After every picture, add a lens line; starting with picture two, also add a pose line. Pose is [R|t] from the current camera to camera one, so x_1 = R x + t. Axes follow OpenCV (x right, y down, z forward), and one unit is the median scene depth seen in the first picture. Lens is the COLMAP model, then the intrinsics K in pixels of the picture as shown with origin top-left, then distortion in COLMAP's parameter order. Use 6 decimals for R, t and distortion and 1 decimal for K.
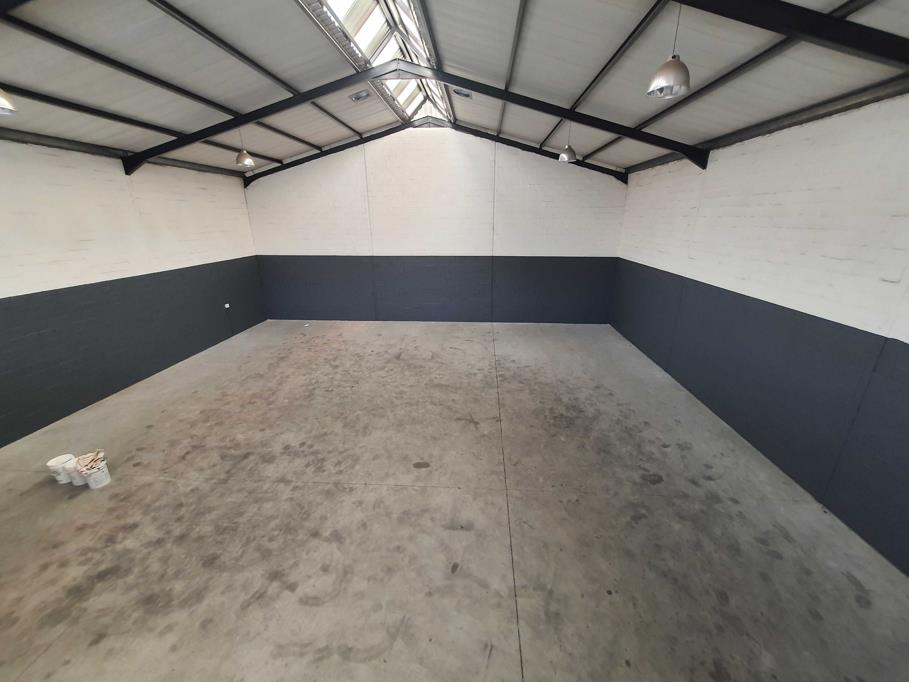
lens RADIAL K [[356.9, 0, 463.3], [0, 356.9, 340.3], [0, 0, 1]] dist [0.001243, 0.000302]
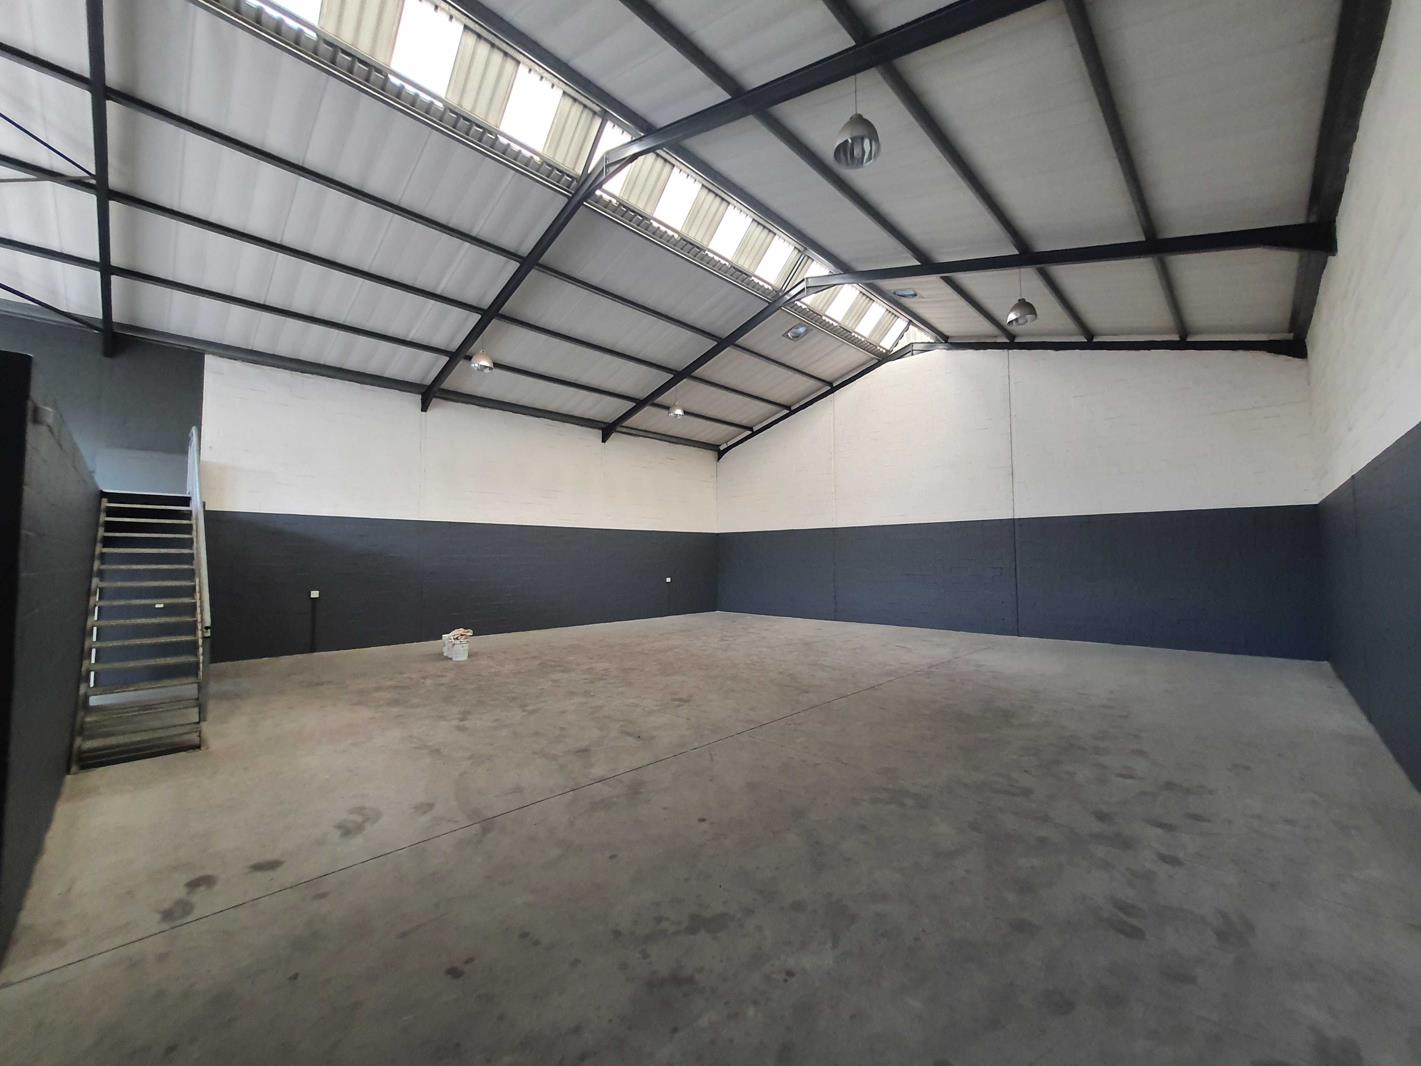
lens RADIAL K [[558.0, 0, 724.2], [0, 558.0, 532.0], [0, 0, 1]] dist [0.001243, 0.000302]
pose [[0.759387, -0.036963, -0.649588, 0.523124], [-0.205789, 0.933486, -0.293691, 0.259037], [0.617237, 0.356703, 0.701271, 0.098358]]
